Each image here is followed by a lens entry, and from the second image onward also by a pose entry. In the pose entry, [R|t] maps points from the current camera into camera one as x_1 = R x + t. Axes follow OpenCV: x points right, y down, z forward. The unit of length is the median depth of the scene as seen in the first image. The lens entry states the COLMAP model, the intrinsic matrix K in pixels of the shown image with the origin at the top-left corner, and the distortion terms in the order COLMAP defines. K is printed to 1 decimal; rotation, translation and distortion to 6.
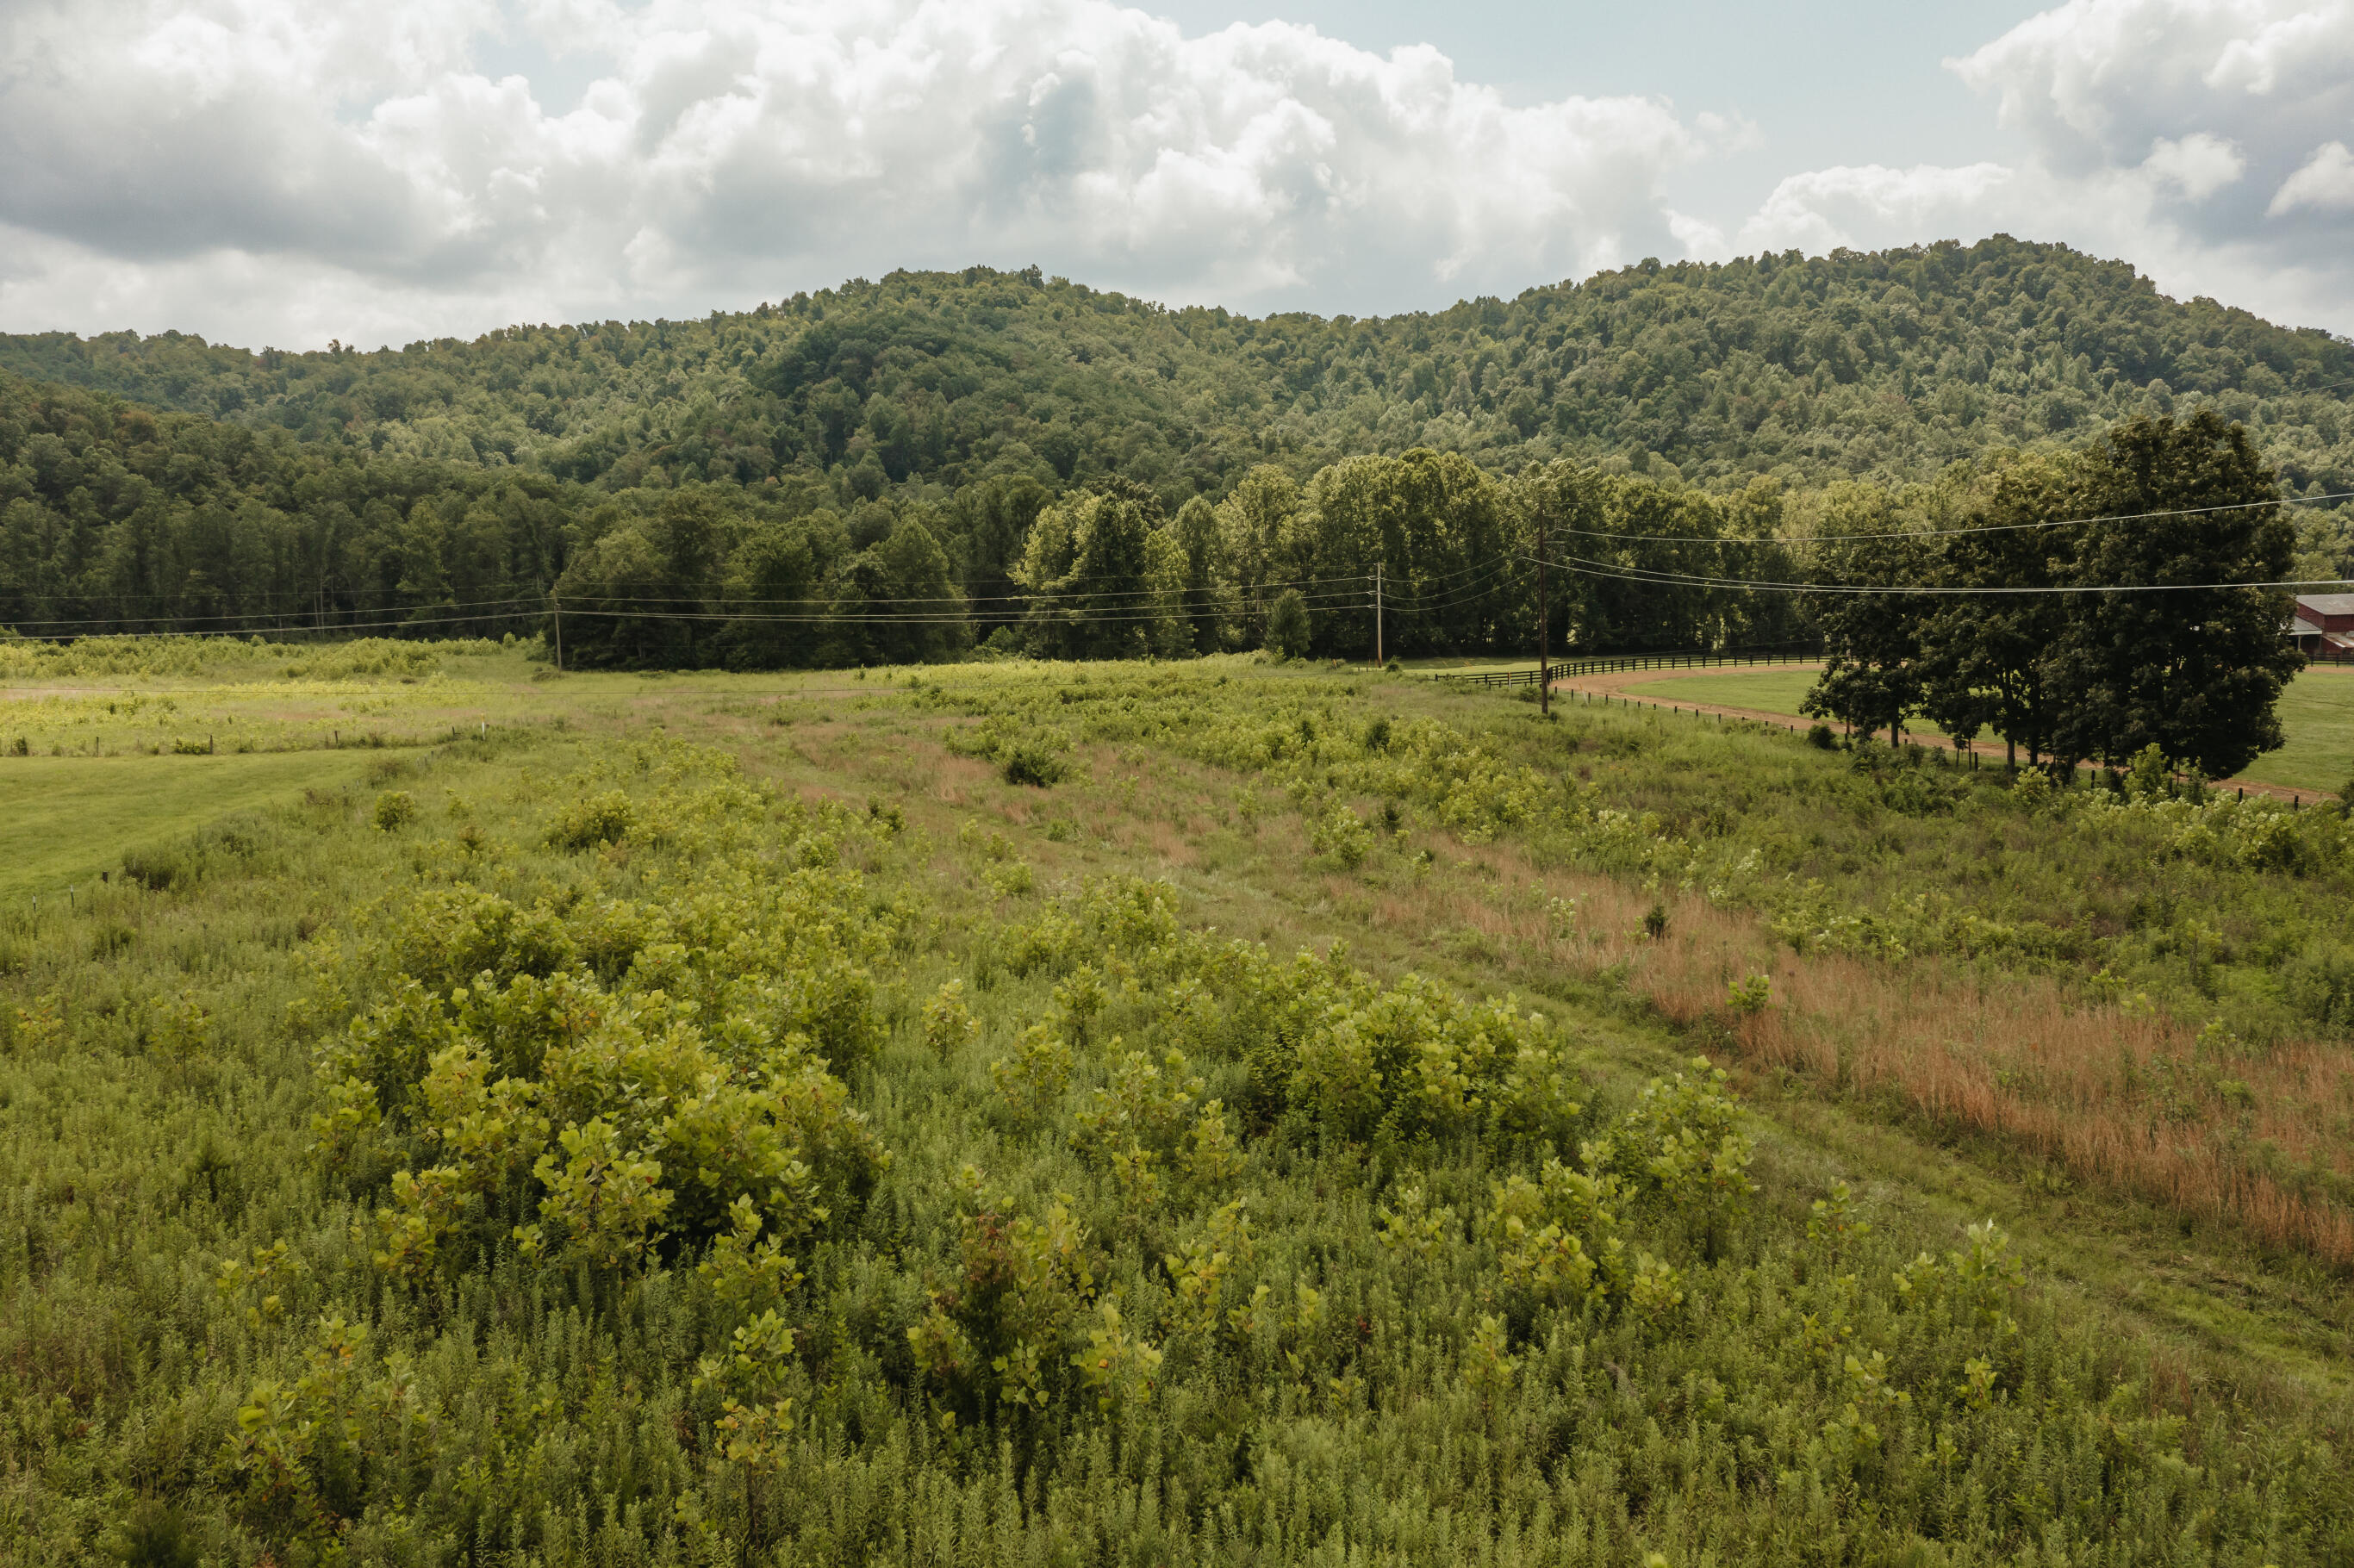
lens RADIAL K [[1868.1, 0, 1162.5], [0, 1868.1, 761.8], [0, 0, 1]] dist [-0.013855, 0.010210]
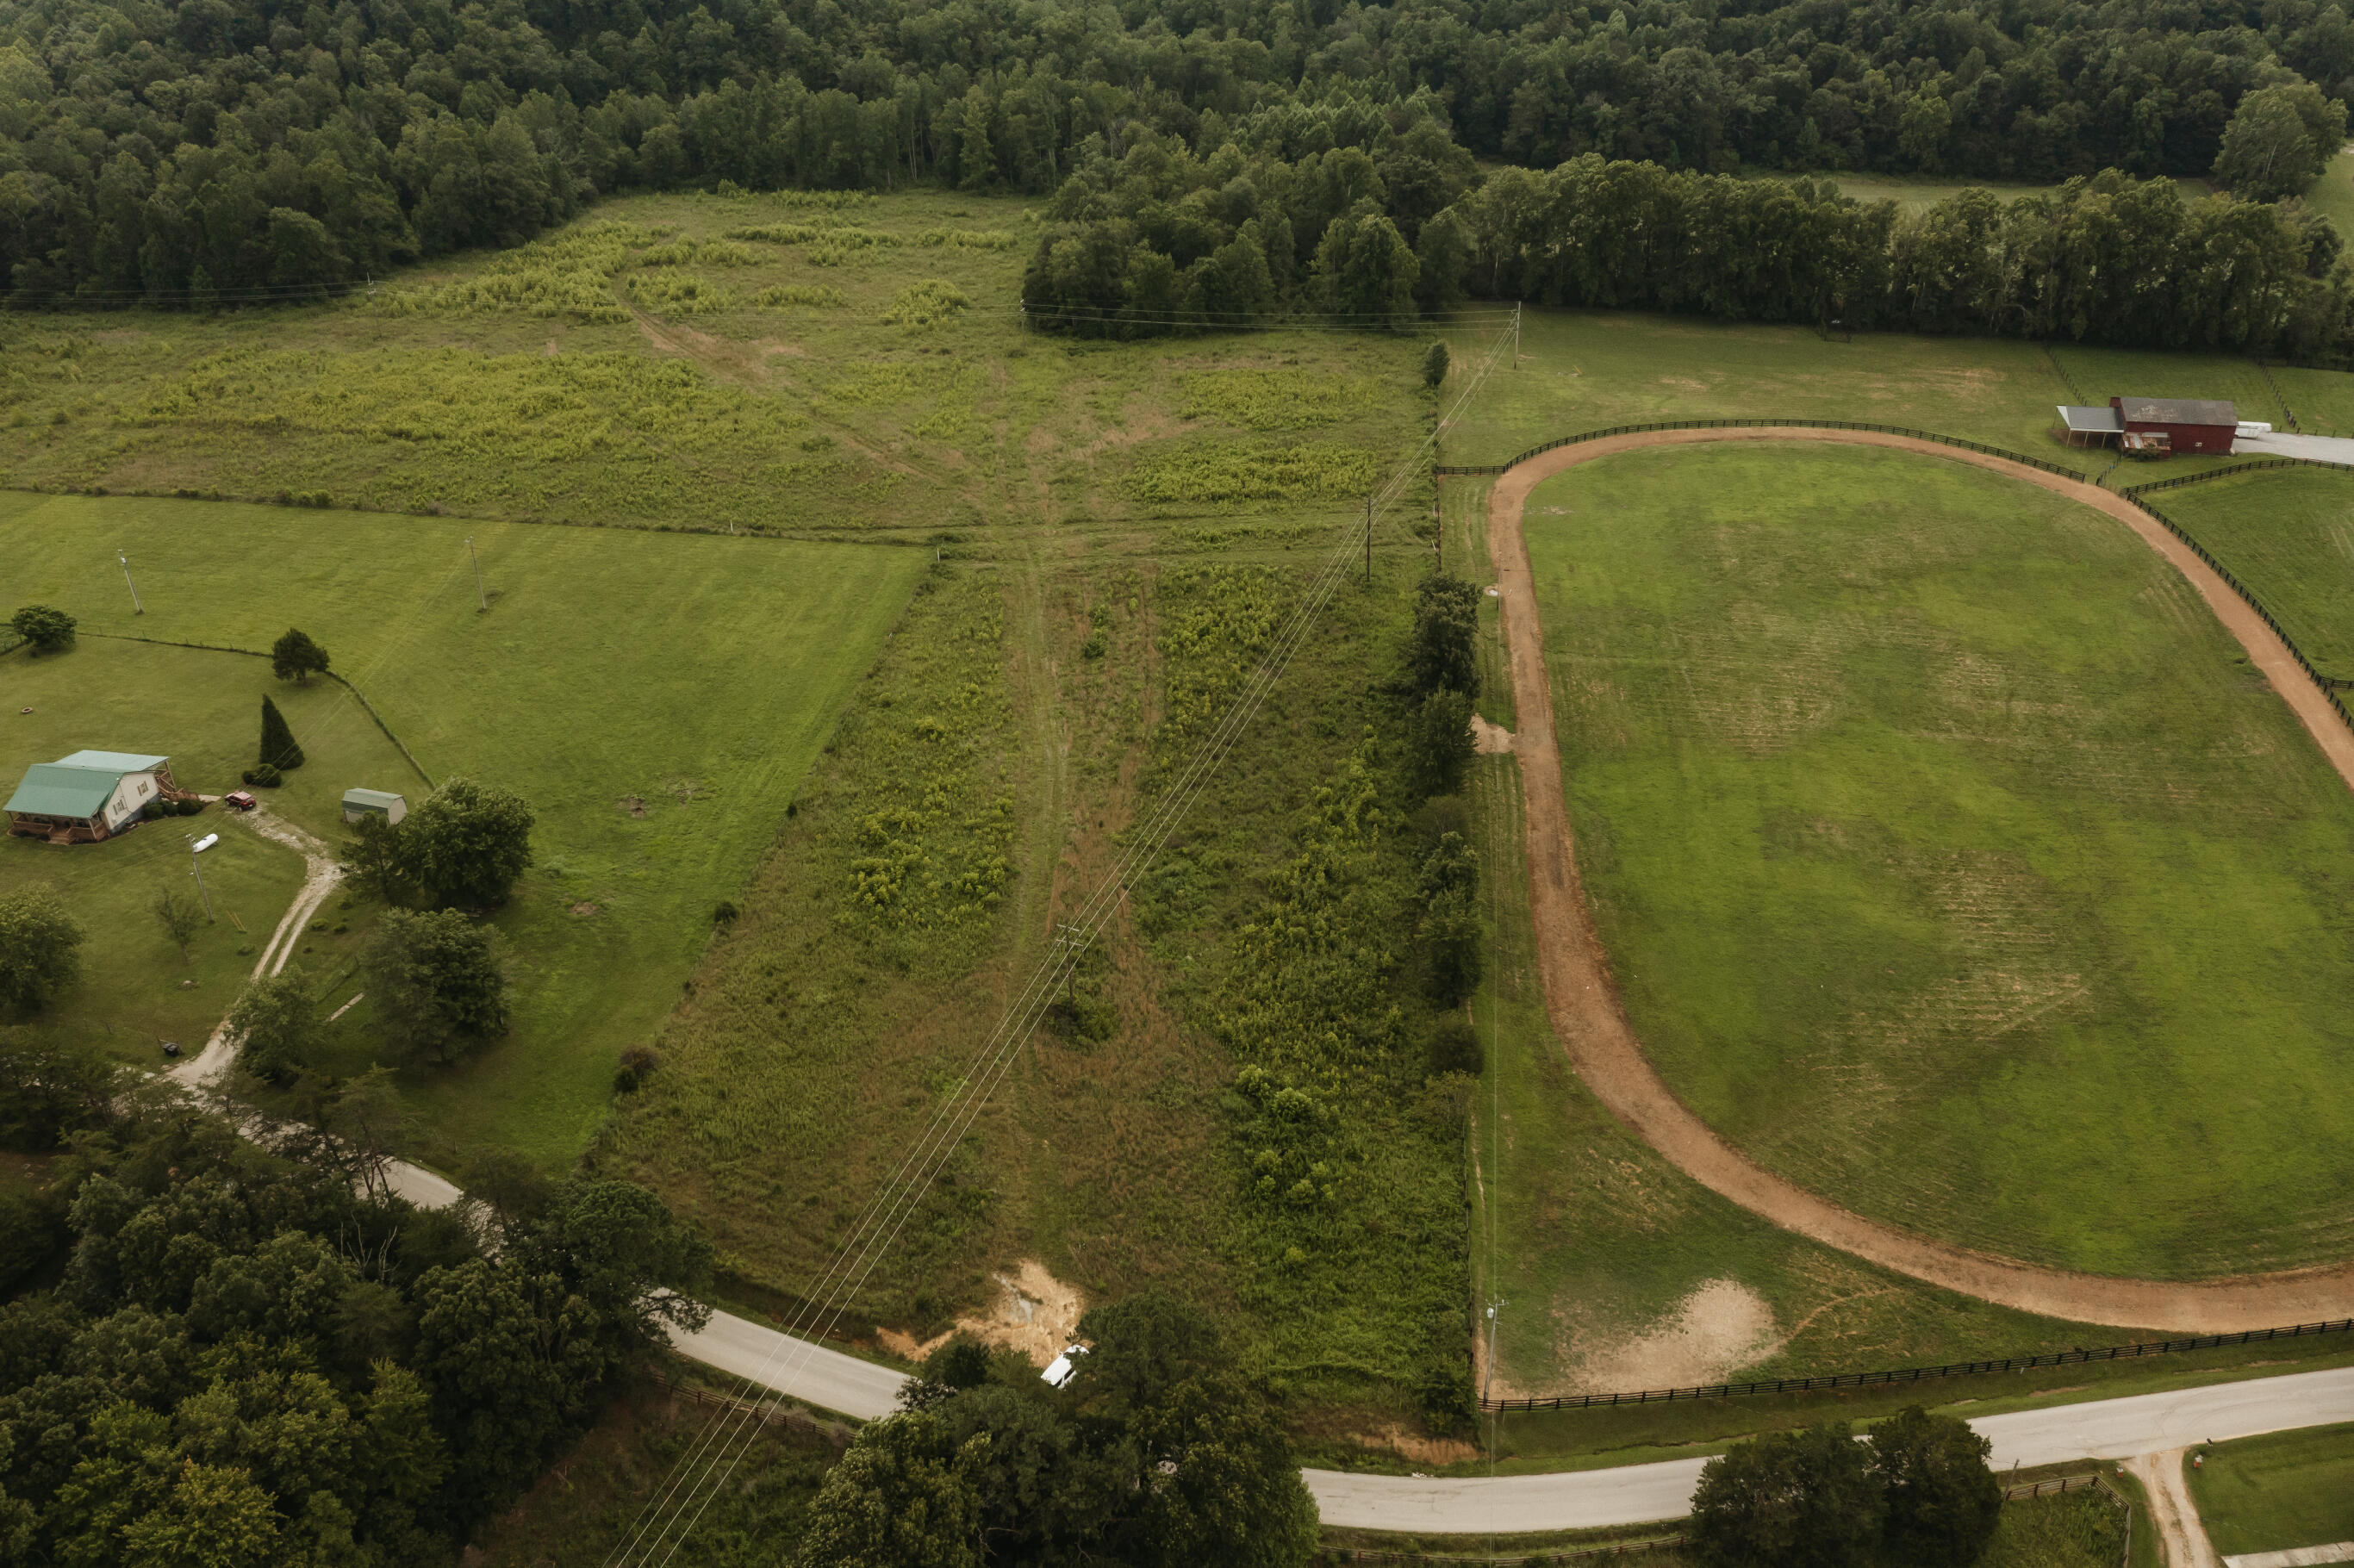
lens RADIAL K [[1894.2, 0, 1177.0], [0, 1894.2, 784.0], [0, 0, 1]] dist [-0.014796, 0.012485]
pose [[0.948238, 0.159413, -0.274648, 0.355719], [-0.029267, 0.905061, 0.424273, -0.420491], [0.316207, -0.394274, 0.862879, -0.632830]]
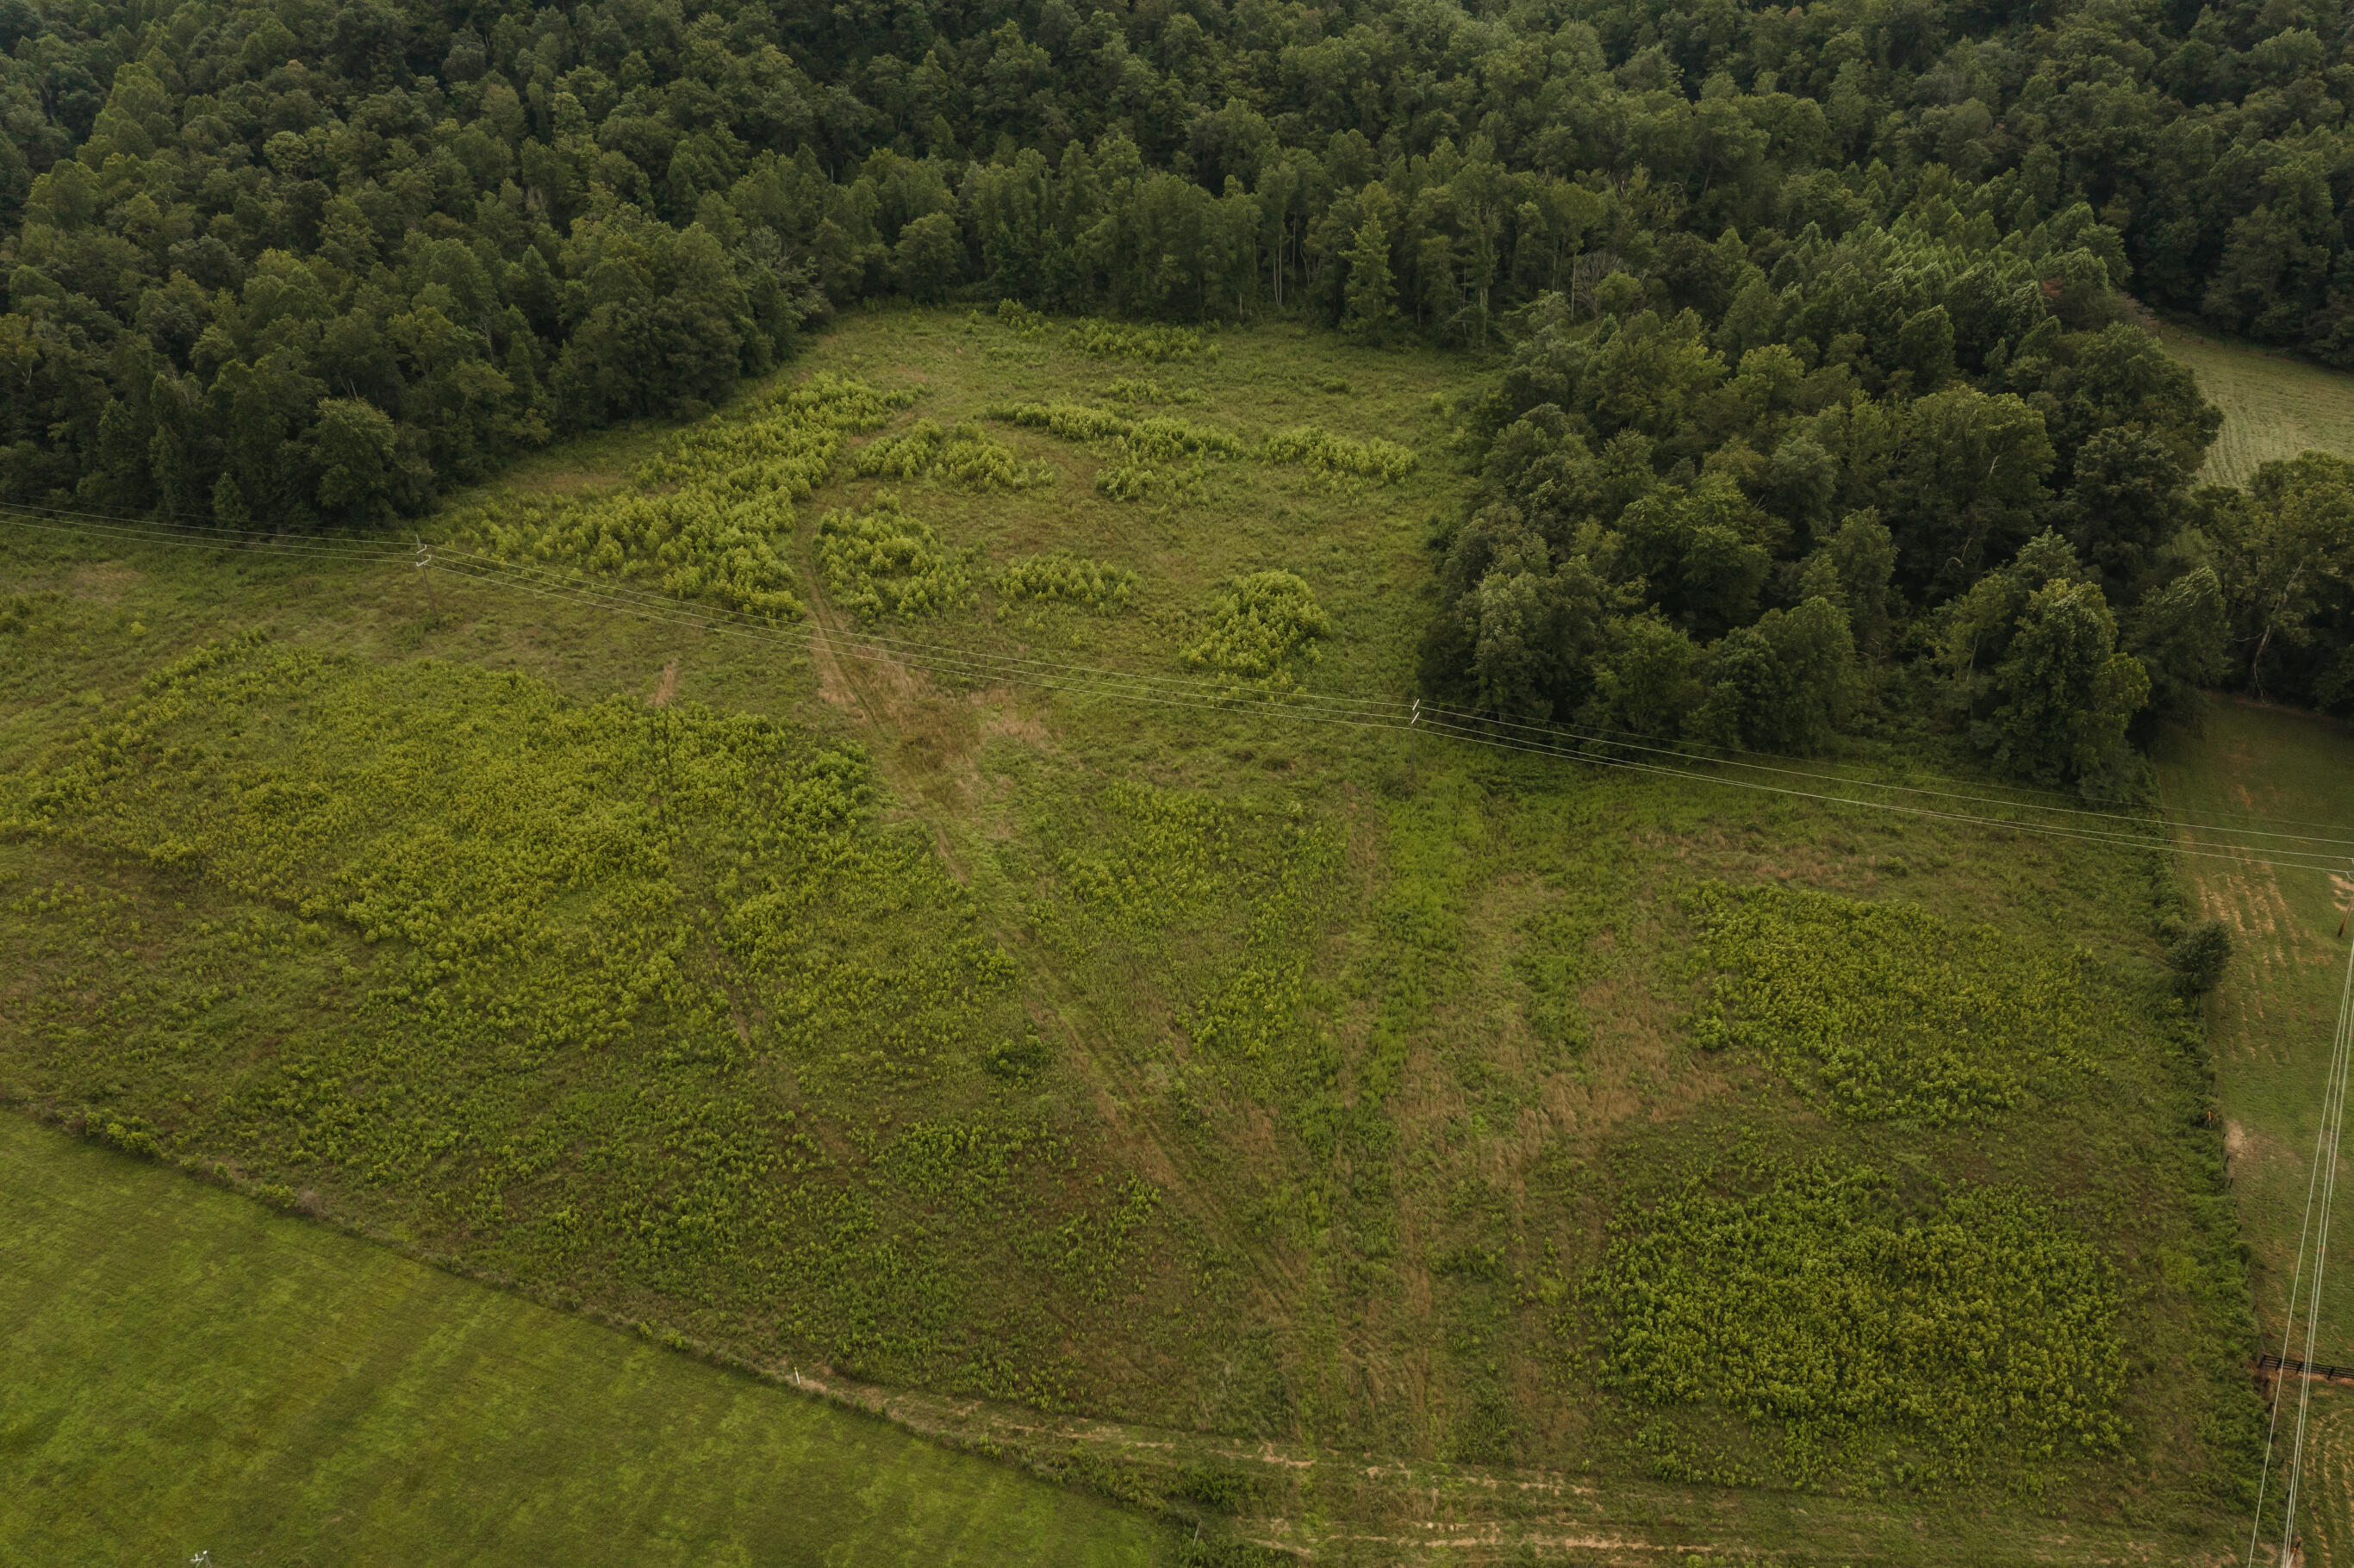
lens RADIAL K [[1868.1, 0, 1162.5], [0, 1868.1, 761.8], [0, 0, 1]] dist [-0.013855, 0.010210]
pose [[0.860280, 0.271340, -0.431617, 0.001367], [-0.027483, 0.870054, 0.492189, -0.534616], [0.509081, -0.411558, 0.755947, 0.148377]]
